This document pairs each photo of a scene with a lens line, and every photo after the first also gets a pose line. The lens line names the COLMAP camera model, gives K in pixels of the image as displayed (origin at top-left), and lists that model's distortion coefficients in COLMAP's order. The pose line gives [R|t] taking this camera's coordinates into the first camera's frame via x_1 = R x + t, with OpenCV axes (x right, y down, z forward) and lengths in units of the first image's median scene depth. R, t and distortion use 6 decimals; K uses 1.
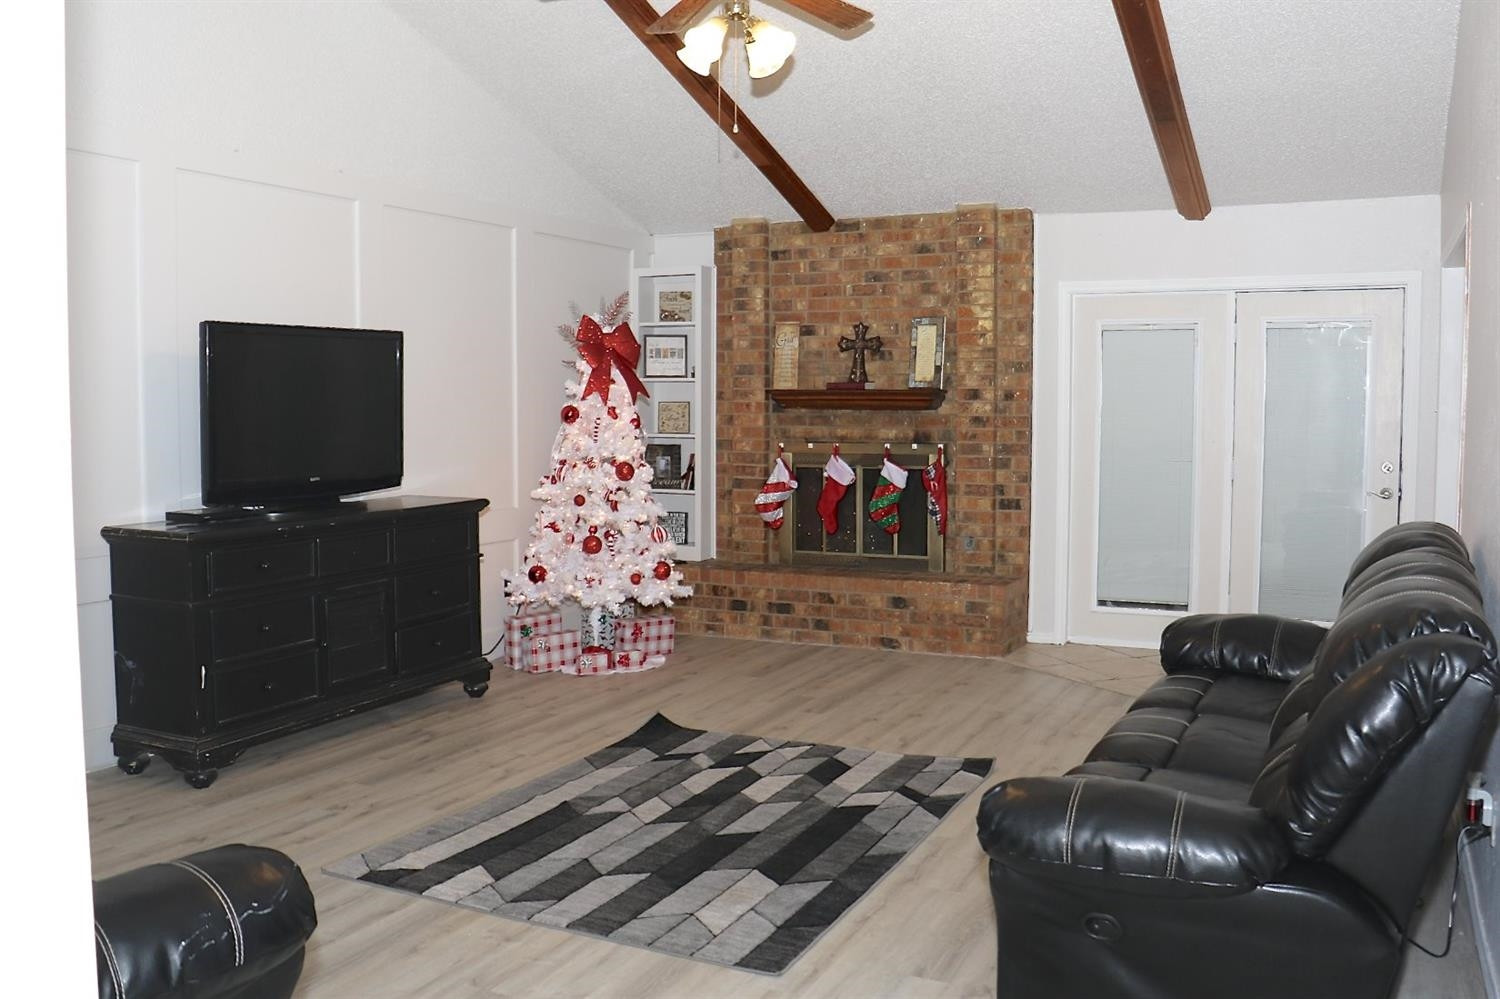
lens RADIAL K [[1265.3, 0, 734.8], [0, 1265.3, 487.3], [0, 0, 1]] dist [-0.181047, 0.182202]
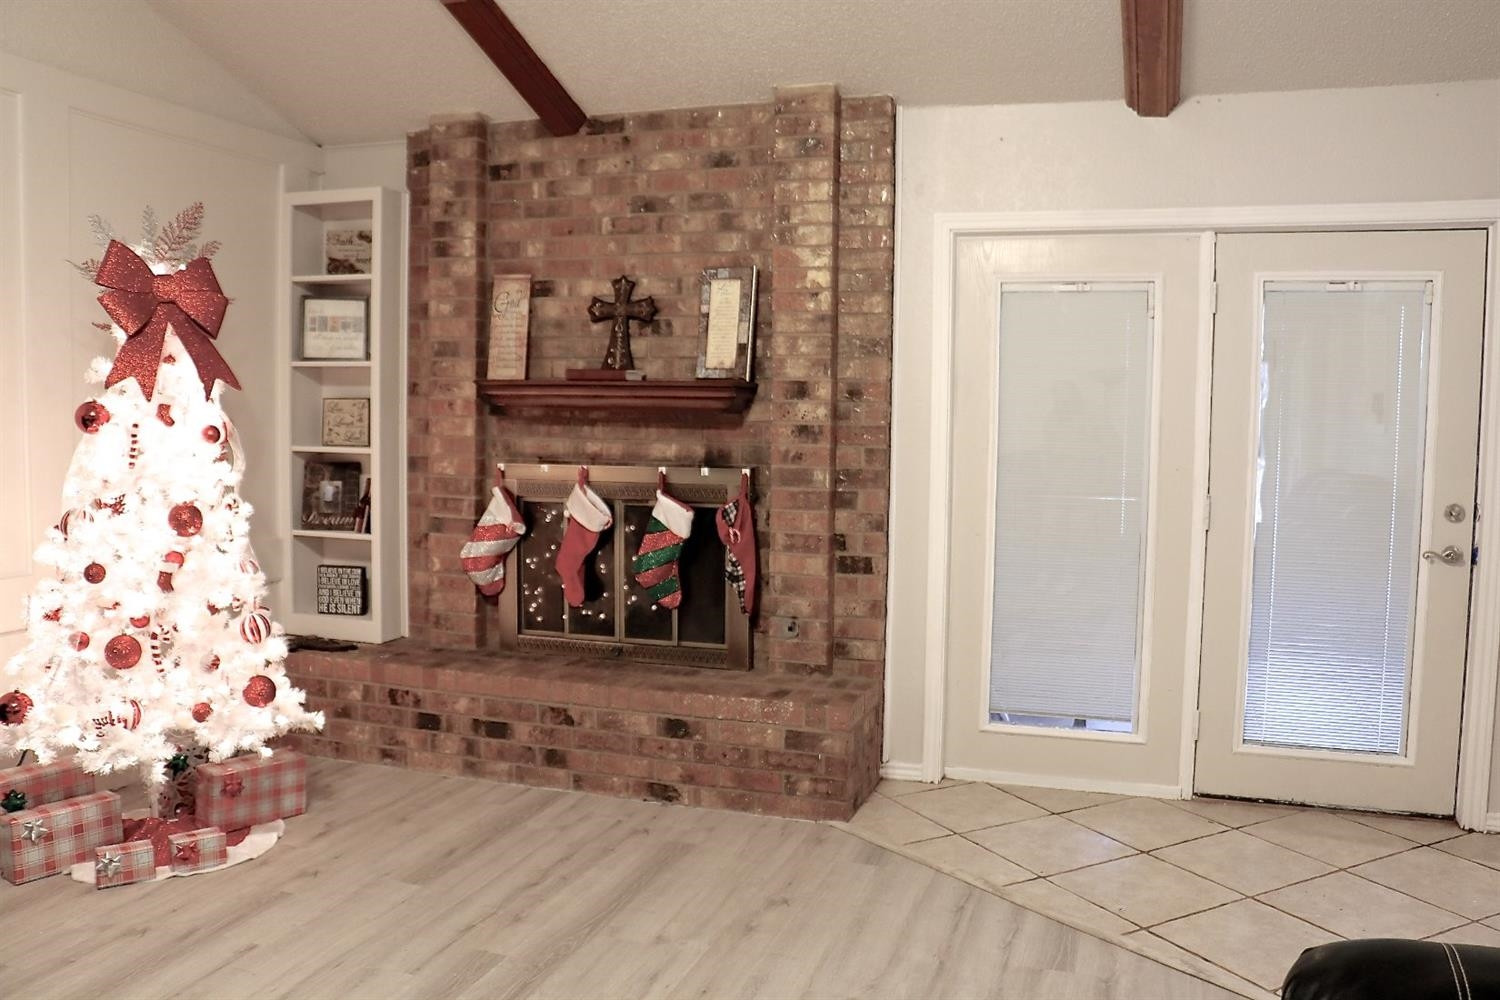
lens RADIAL K [[1219.4, 0, 747.1], [0, 1219.4, 480.4], [0, 0, 1]] dist [-0.185871, 0.155595]
pose [[0.988780, 0.004041, 0.149324, 0.073638], [-0.003535, 0.999987, -0.003657, -0.026324], [-0.149336, 0.003089, 0.988782, 0.400982]]
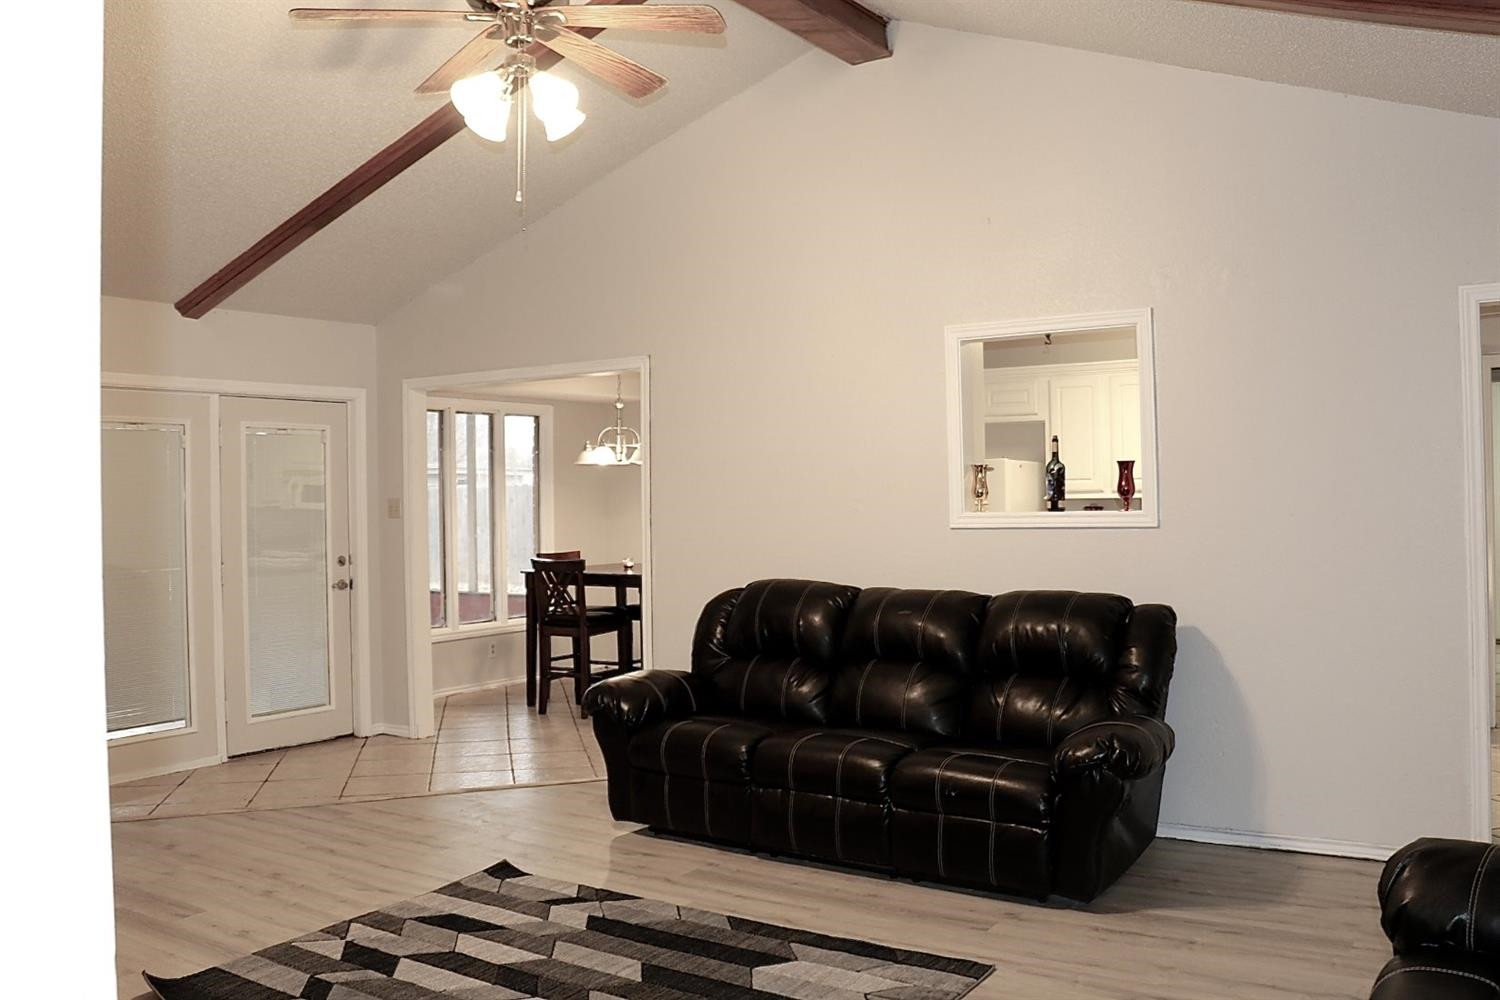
lens RADIAL K [[1265.3, 0, 734.8], [0, 1265.3, 487.8], [0, 0, 1]] dist [-0.181047, 0.182202]
pose [[0.124703, 0.003346, 0.992188, -0.491991], [0.081406, 0.996588, -0.013592, -0.033883], [-0.988849, 0.082465, 0.124005, 0.432990]]
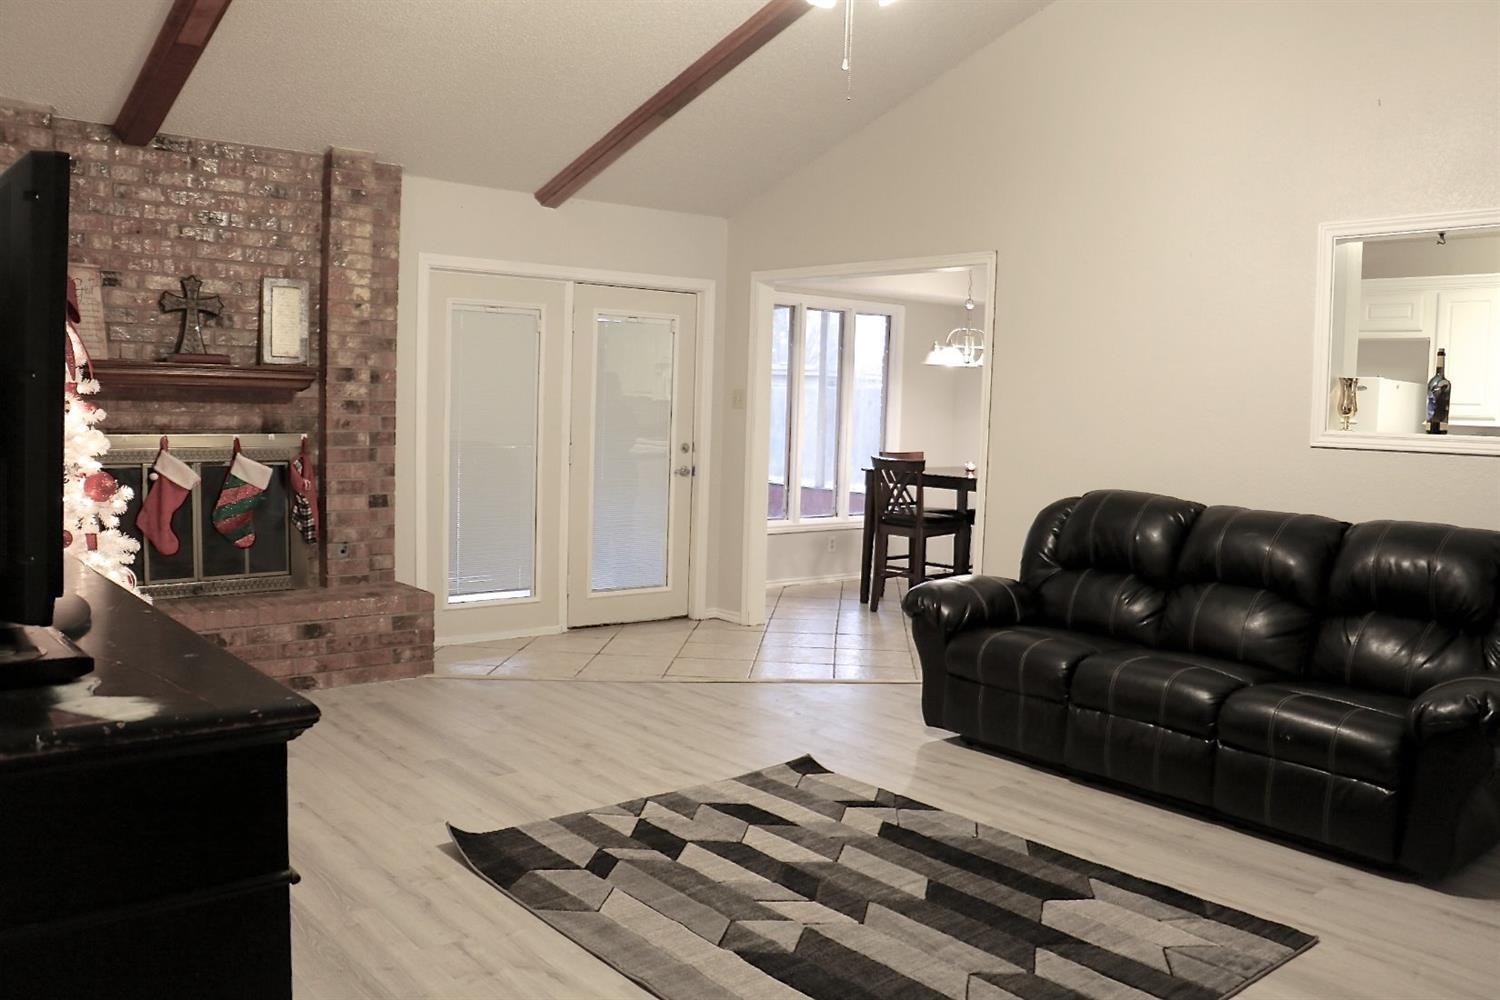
lens RADIAL K [[1219.4, 0, 747.1], [0, 1219.4, 480.4], [0, 0, 1]] dist [-0.185871, 0.155595]
pose [[0.397368, -0.048797, 0.916361, -0.440969], [0.030473, 0.998736, 0.039970, -0.026284], [-0.917153, 0.012042, 0.398352, 0.427041]]
